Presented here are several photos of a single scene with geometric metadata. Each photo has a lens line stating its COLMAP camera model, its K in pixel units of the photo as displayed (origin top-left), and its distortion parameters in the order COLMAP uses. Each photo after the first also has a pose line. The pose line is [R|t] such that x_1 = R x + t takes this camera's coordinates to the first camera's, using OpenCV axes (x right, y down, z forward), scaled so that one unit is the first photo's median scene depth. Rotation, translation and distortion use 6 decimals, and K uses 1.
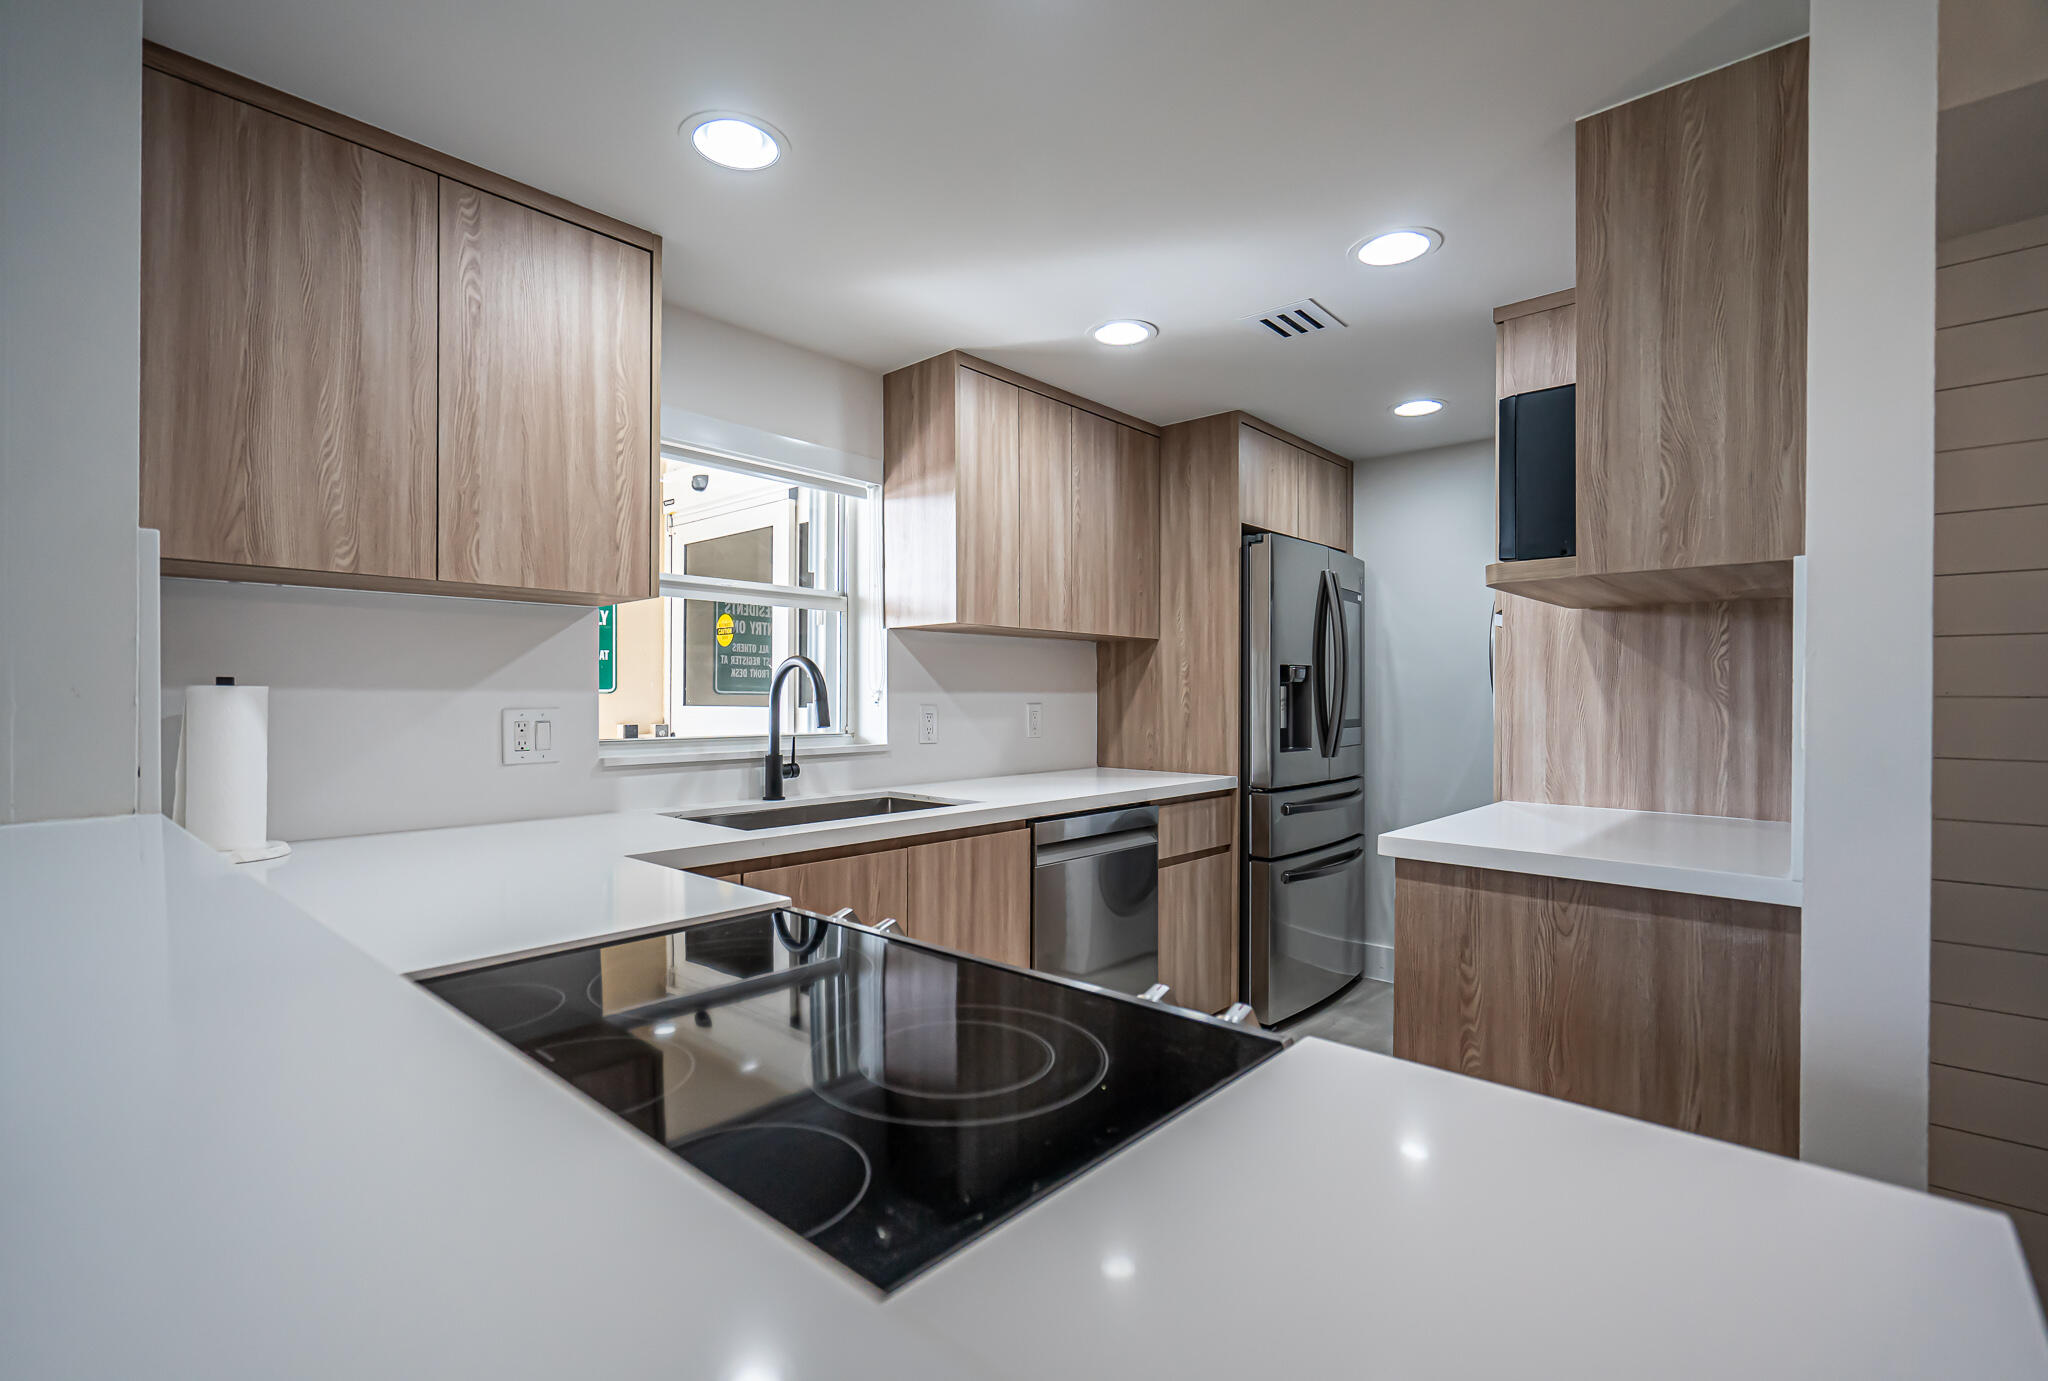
lens RADIAL K [[949.0, 0, 1024.0], [0, 949.0, 690.5], [0, 0, 1]] dist [-0.000981, -0.000209]
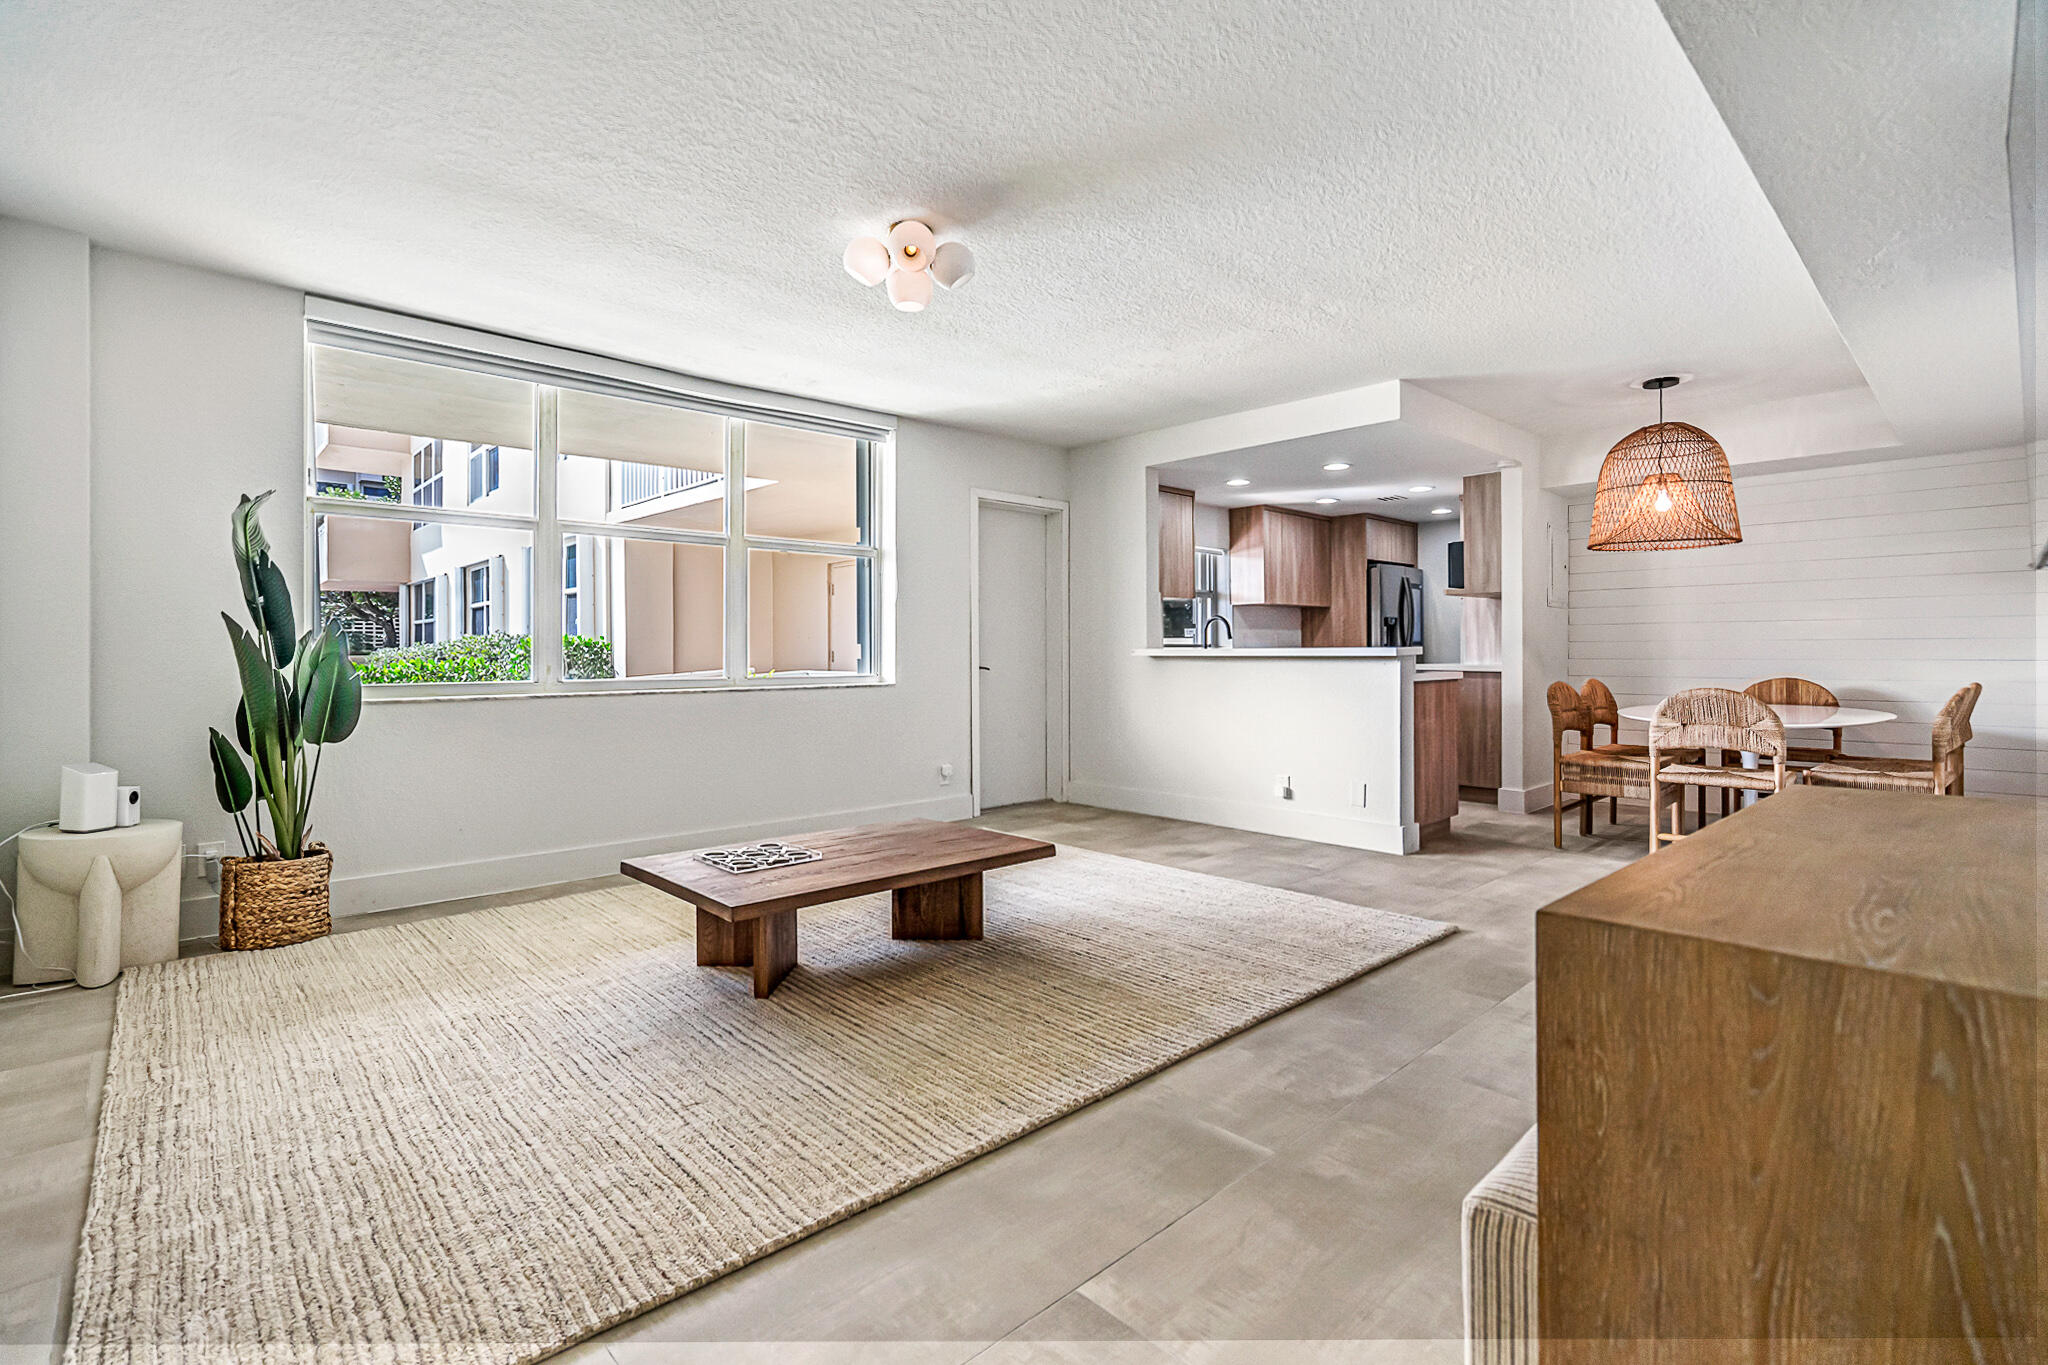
lens RADIAL K [[943.4, 0, 1027.0], [0, 943.4, 641.3], [0, 0, 1]] dist [-0.000410, -0.000455]
pose [[0.995374, -0.006119, -0.095881, -0.619702], [0.005809, 0.999977, -0.003514, 0.058035], [0.095900, 0.002940, 0.995387, -2.258025]]
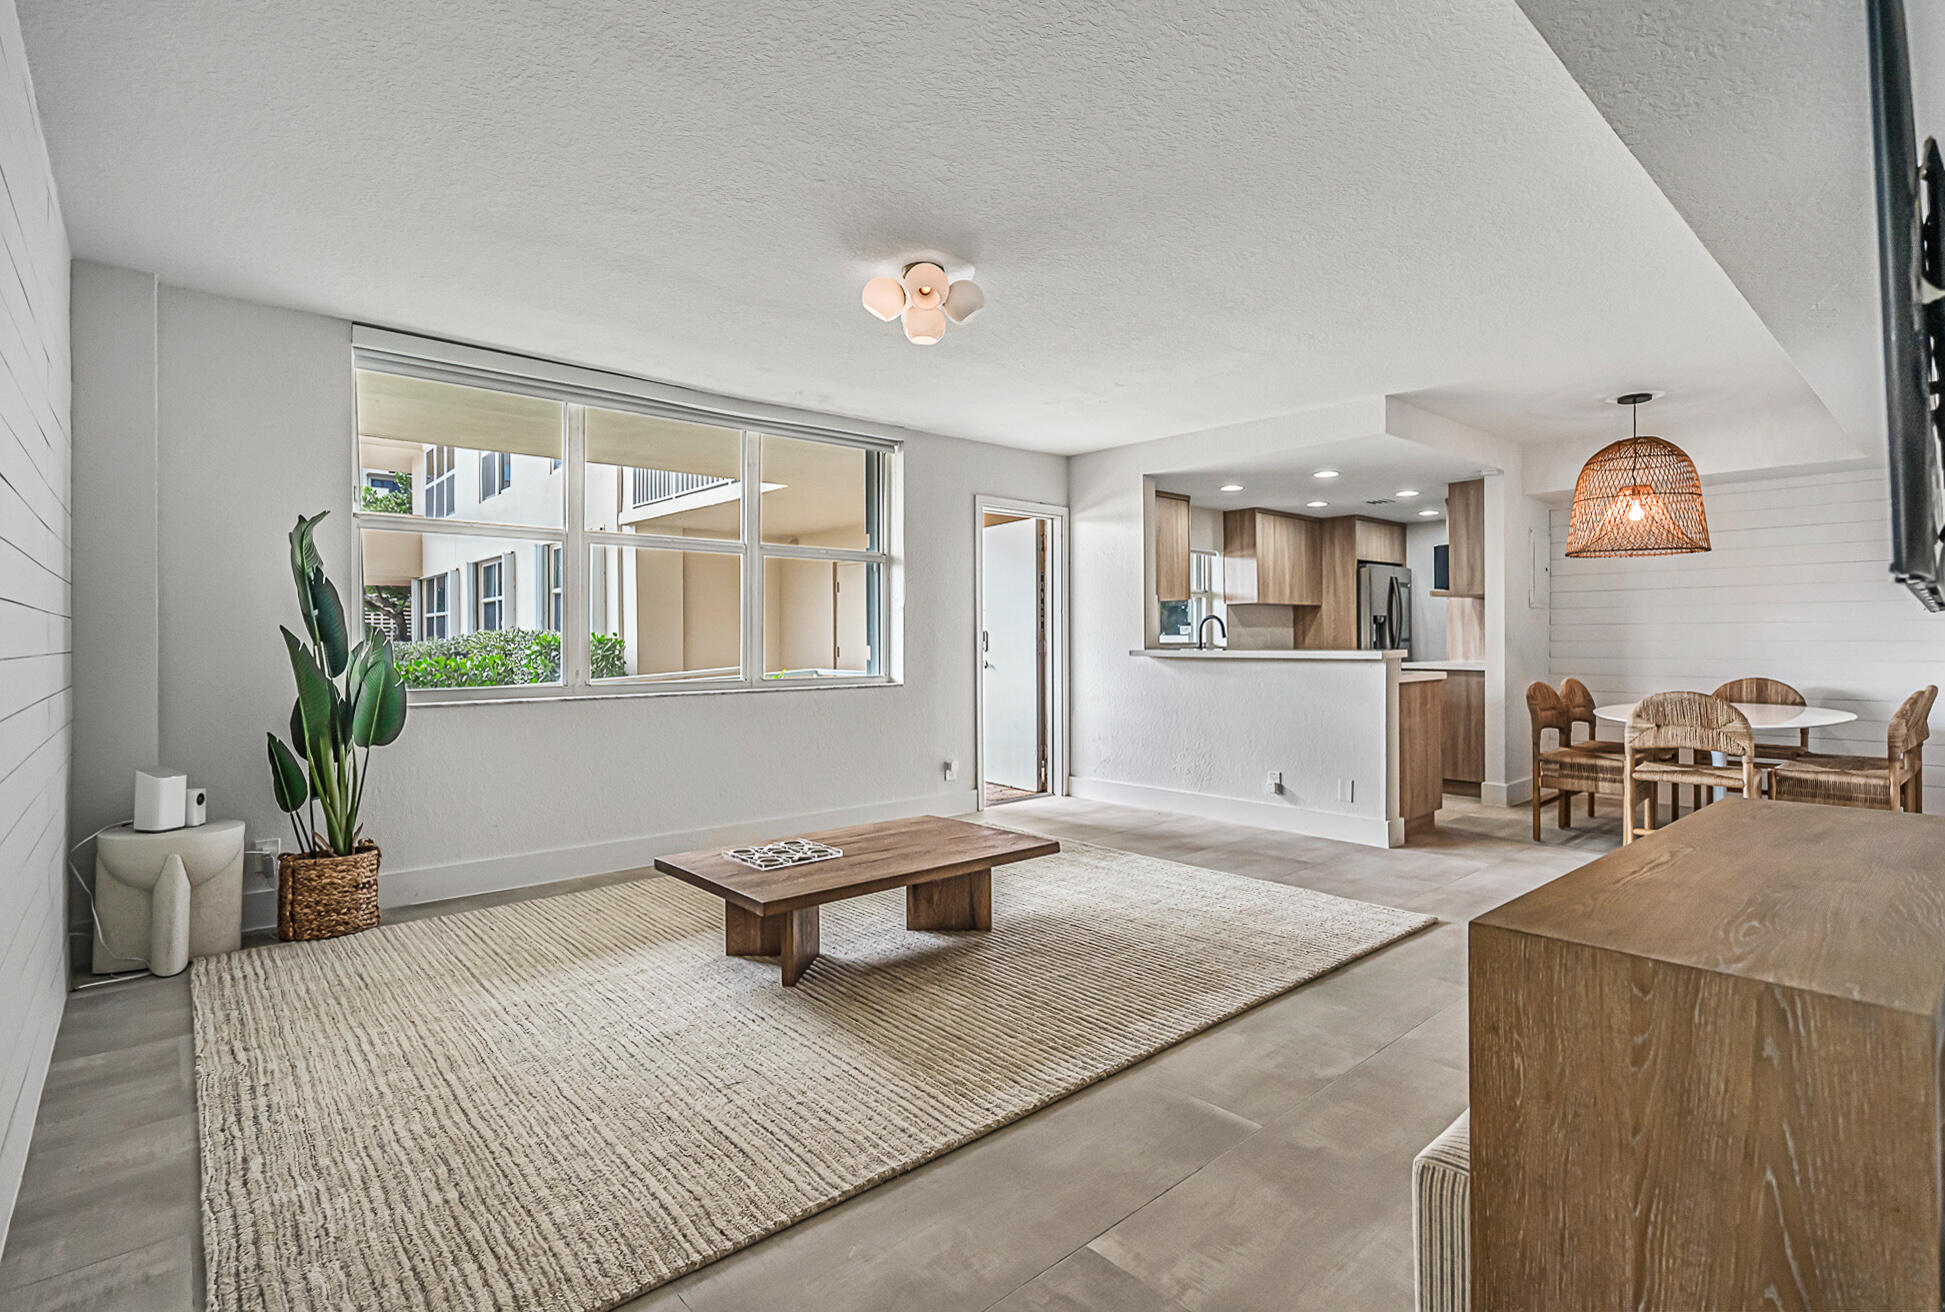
lens RADIAL K [[930.8, 0, 1022.7], [0, 930.8, 634.9], [0, 0, 1]] dist [-0.001601, -0.000047]
pose [[0.995184, -0.006802, -0.097788, -0.625847], [0.006932, 0.999975, 0.000991, 0.023888], [0.097778, -0.001664, 0.995207, -2.335416]]
